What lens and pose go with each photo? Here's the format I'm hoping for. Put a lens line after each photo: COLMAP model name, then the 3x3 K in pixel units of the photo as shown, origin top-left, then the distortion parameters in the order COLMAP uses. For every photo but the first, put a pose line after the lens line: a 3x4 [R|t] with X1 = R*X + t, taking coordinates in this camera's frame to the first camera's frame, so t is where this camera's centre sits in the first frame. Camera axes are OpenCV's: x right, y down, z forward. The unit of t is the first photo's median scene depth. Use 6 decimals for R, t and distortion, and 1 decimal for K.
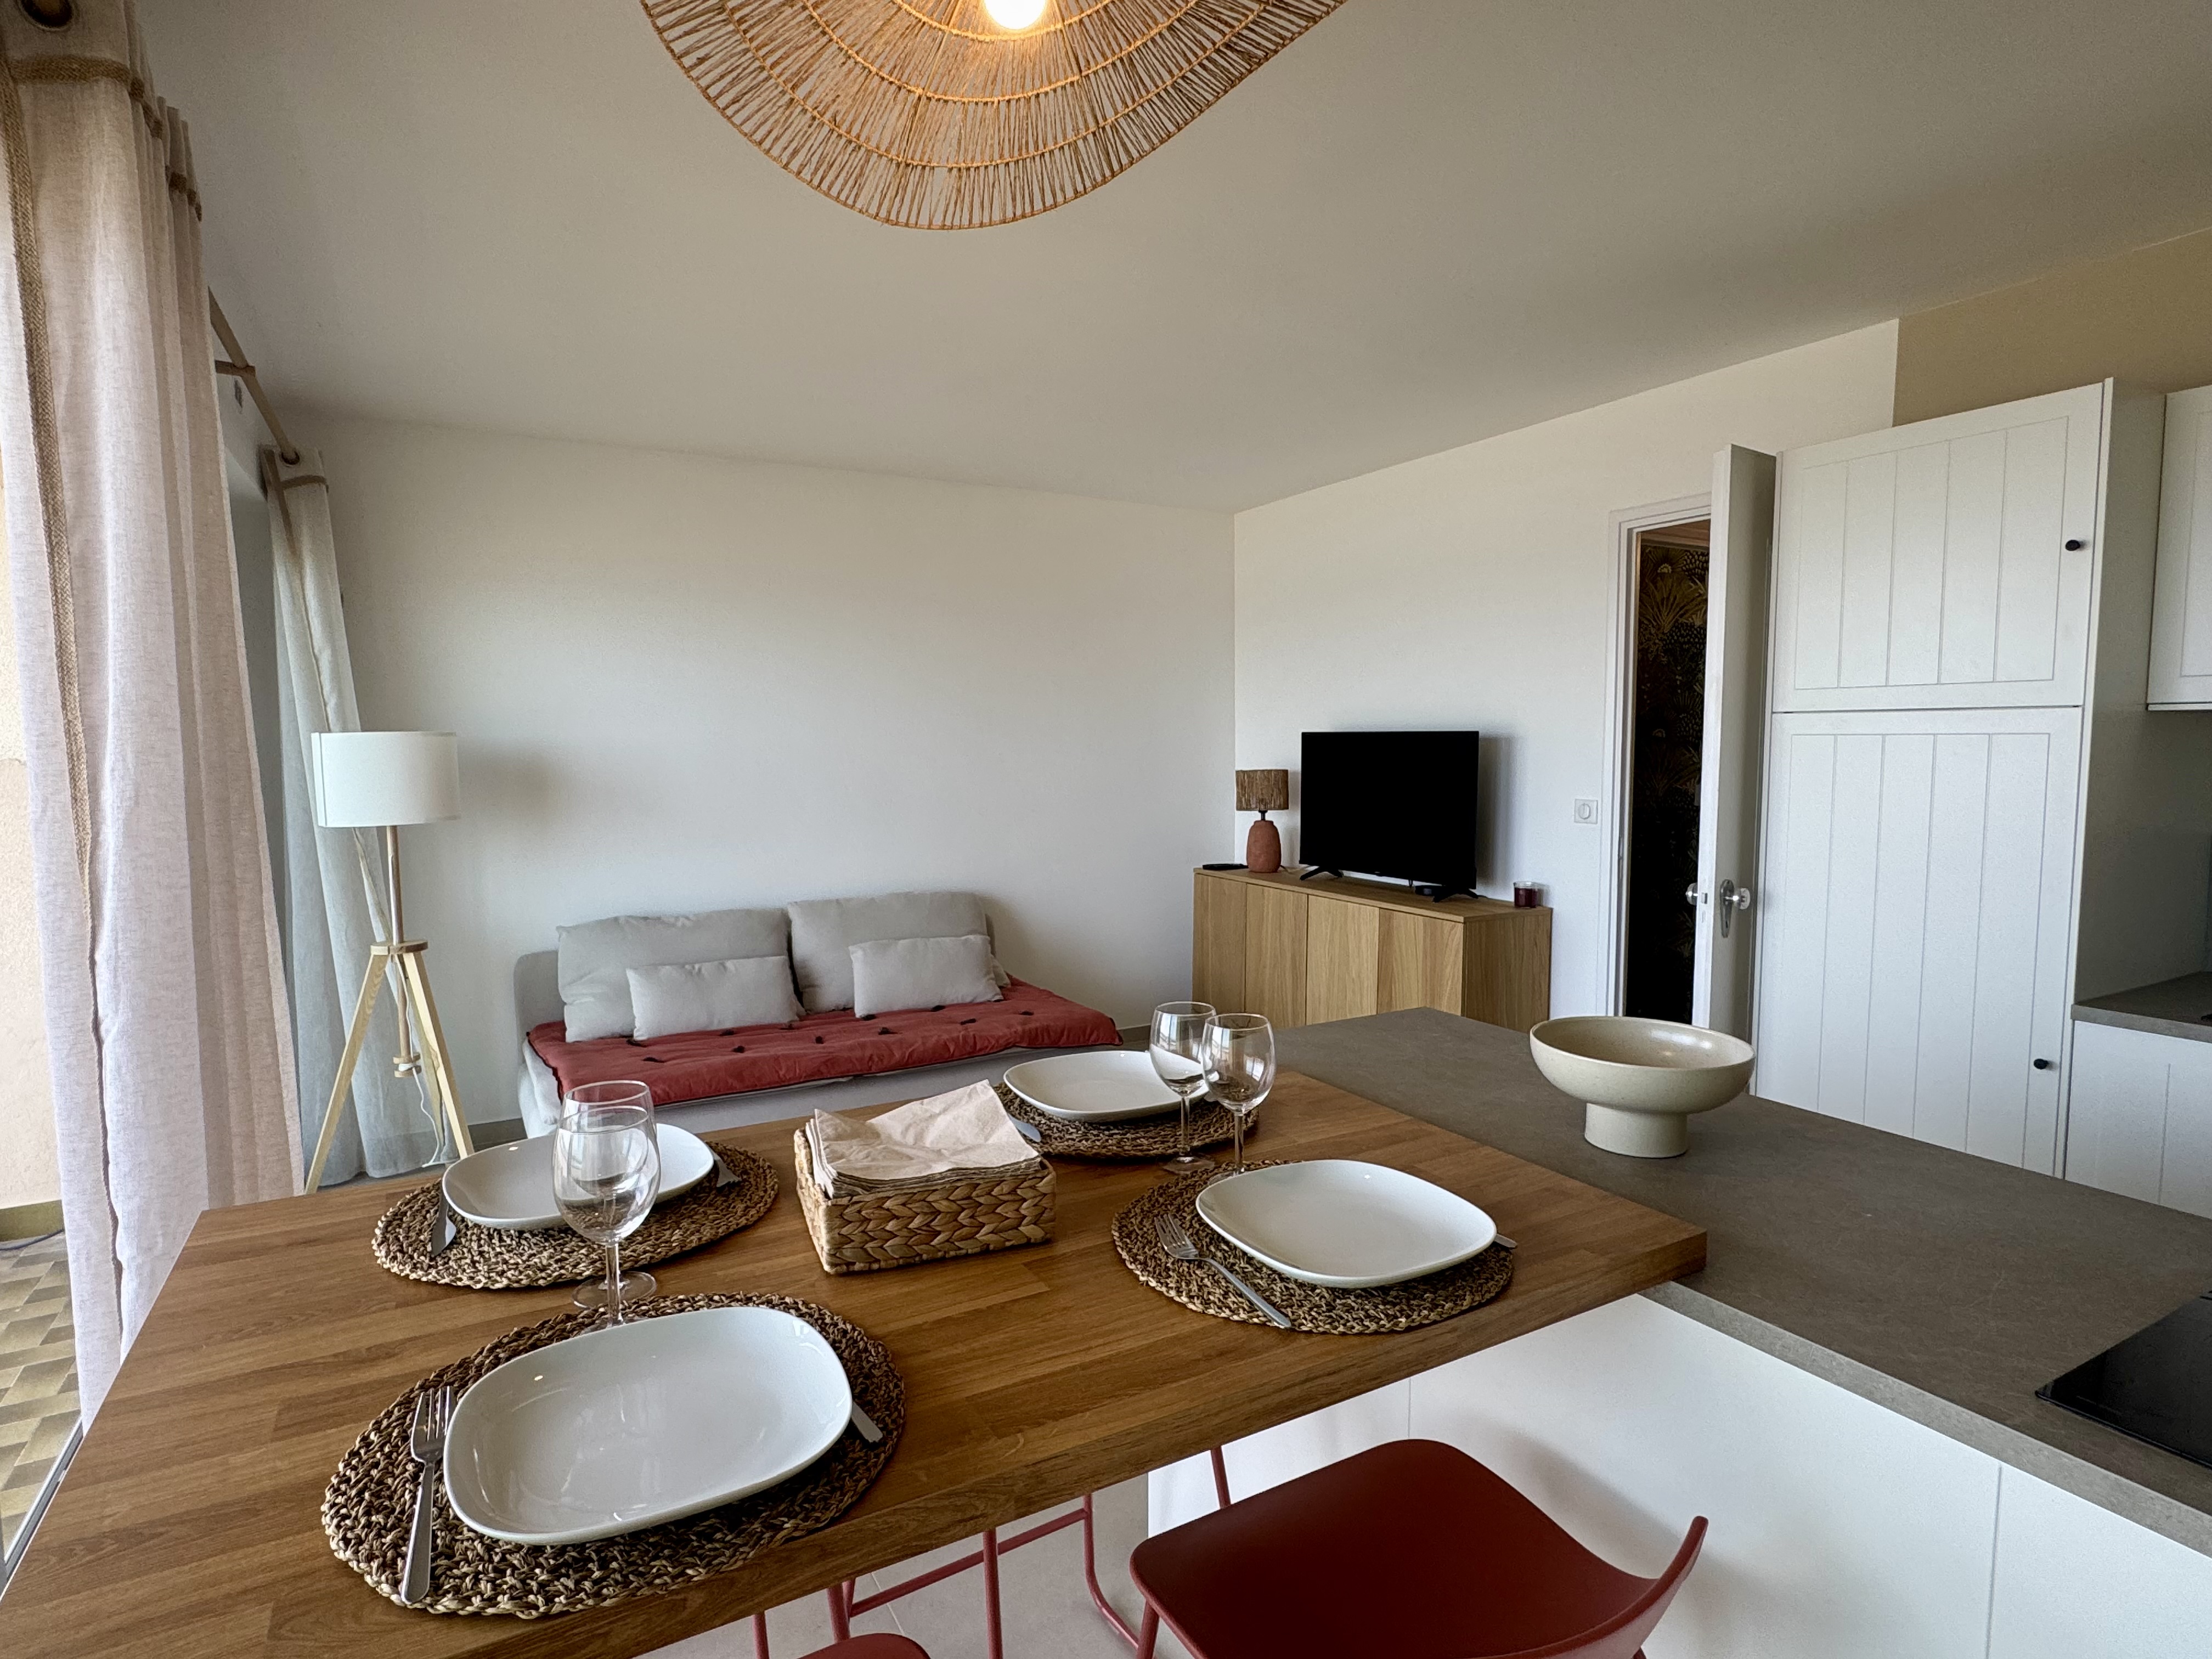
lens RADIAL K [[1180.5, 0, 1106.0], [0, 1180.5, 829.5], [0, 0, 1]] dist [-0.001148, 0.000060]
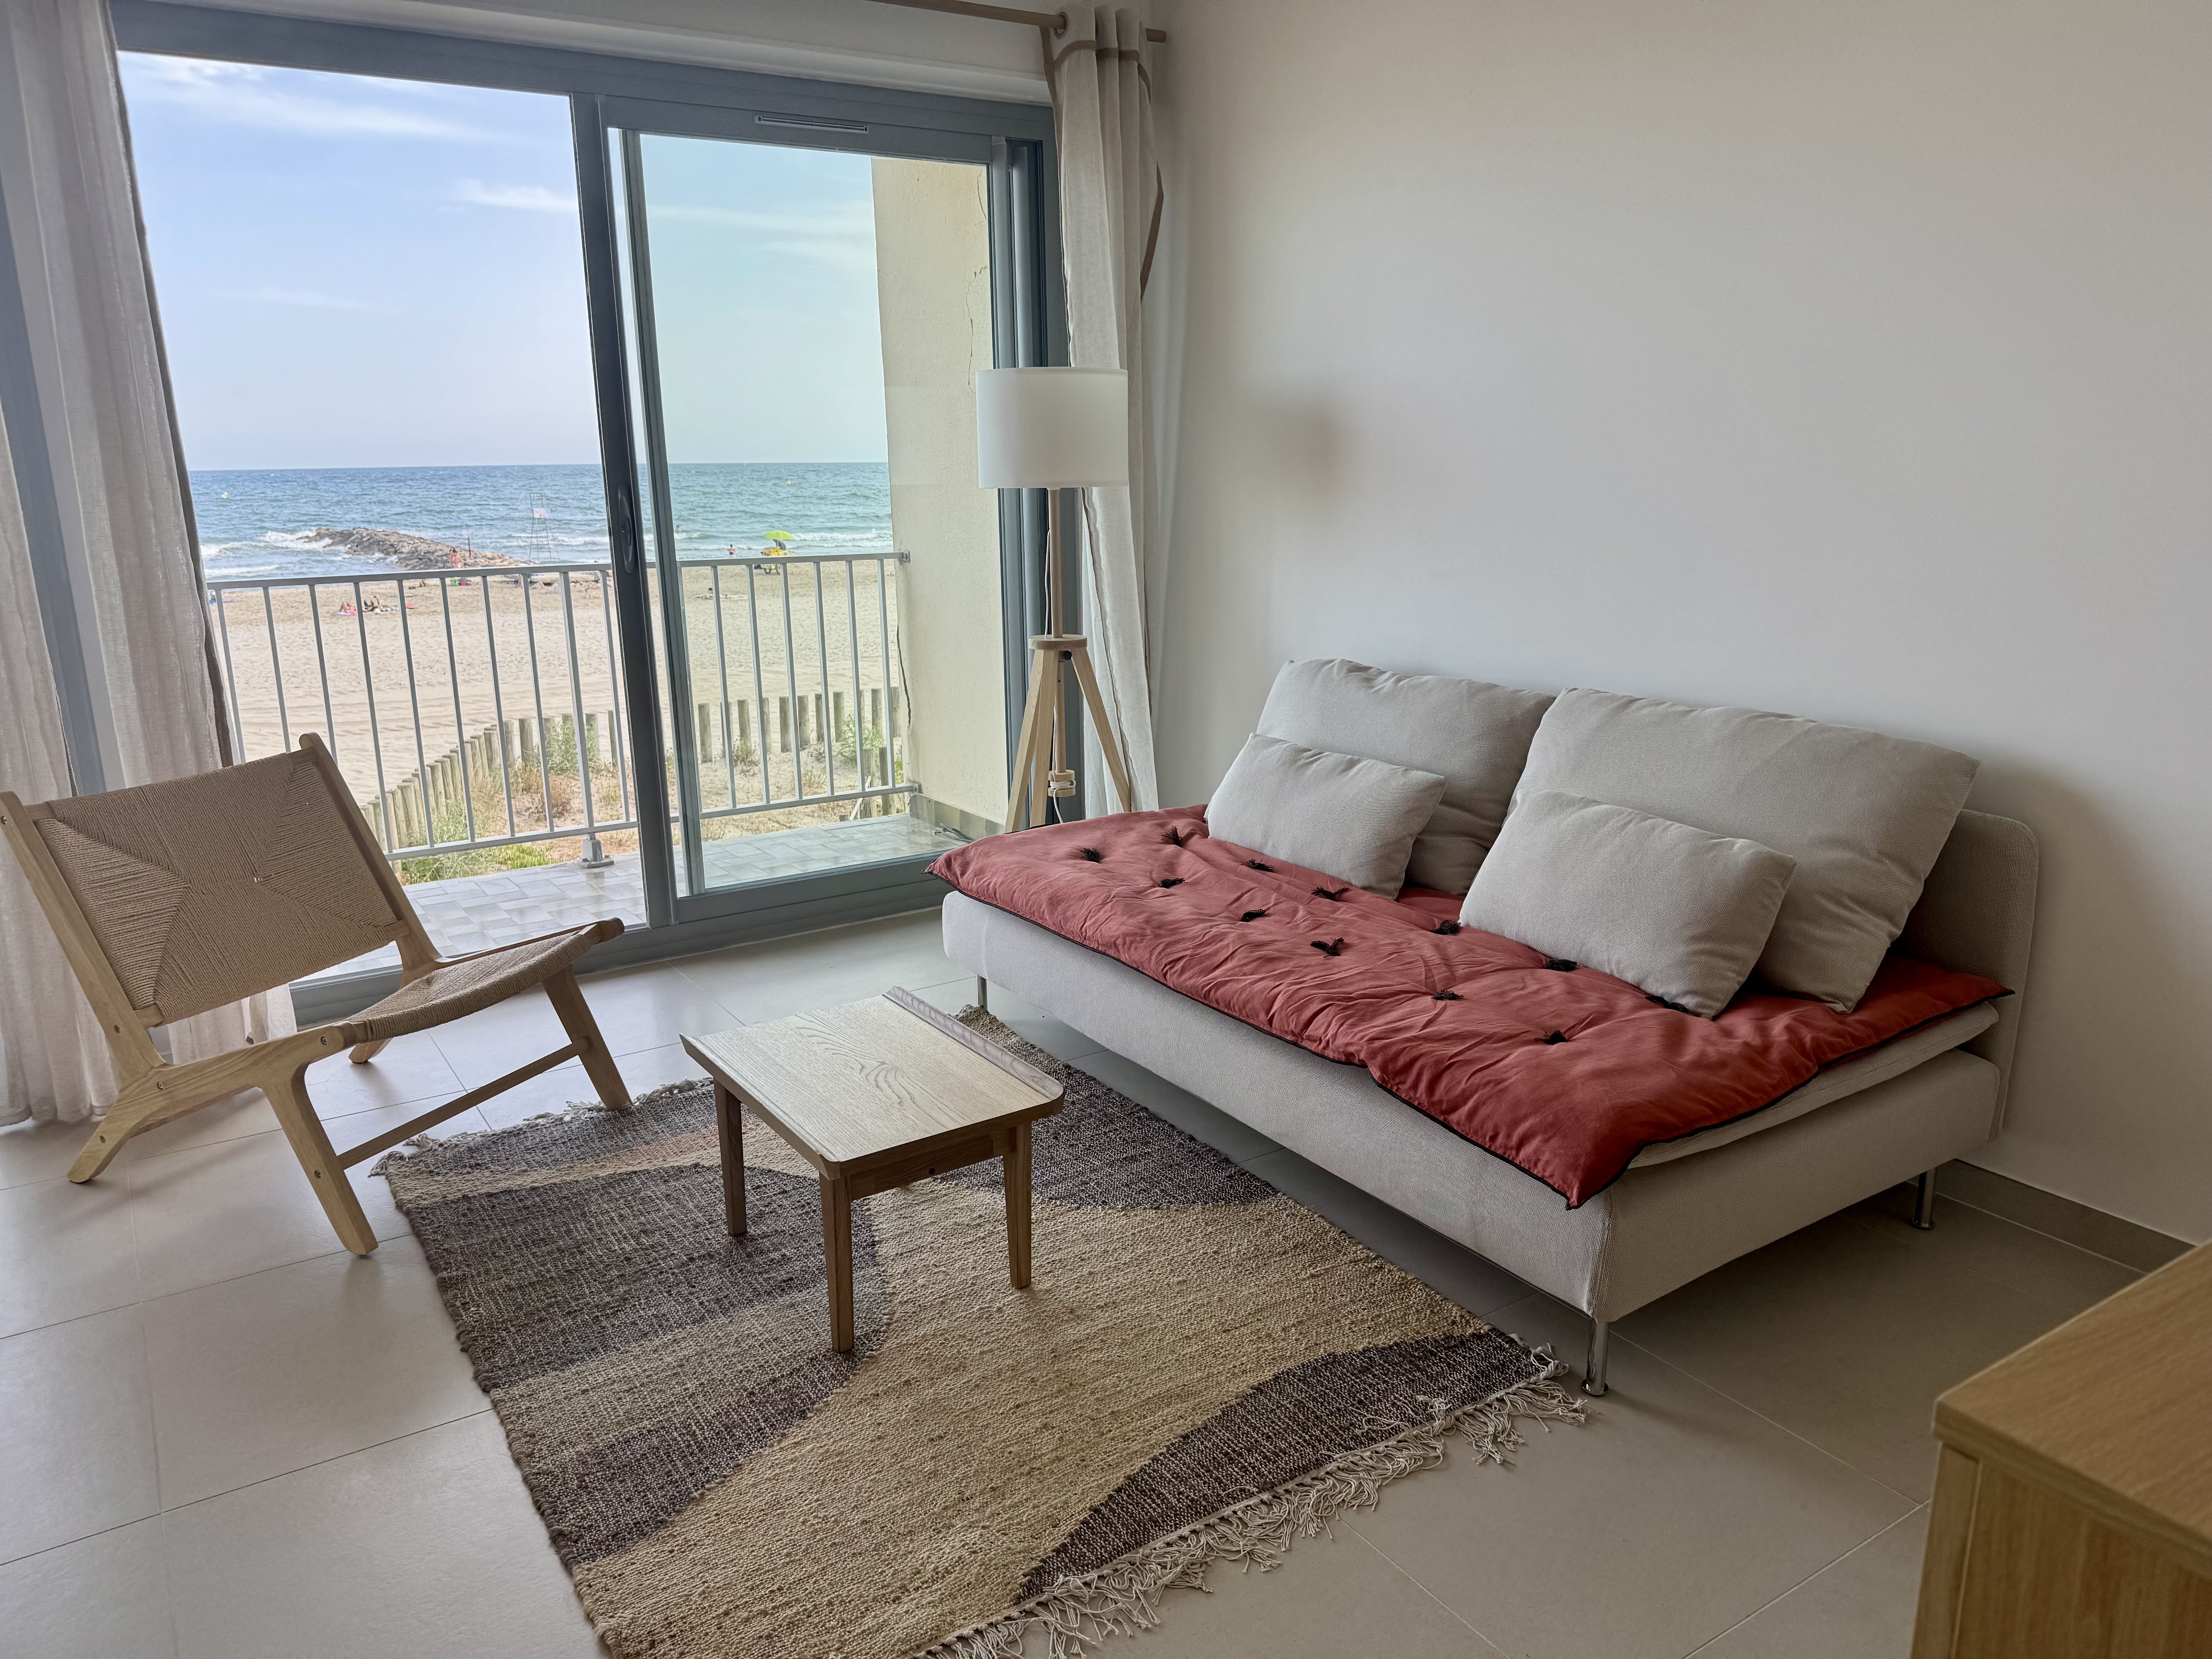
lens RADIAL K [[1547.3, 0, 1108.6], [0, 1547.3, 856.1], [0, 0, 1]] dist [0.164309, -0.359602]
pose [[0.076192, 0.251783, -0.964780, 0.422846], [-0.065927, 0.966747, 0.247090, -0.023441], [0.994911, 0.044779, 0.090258, 0.817794]]
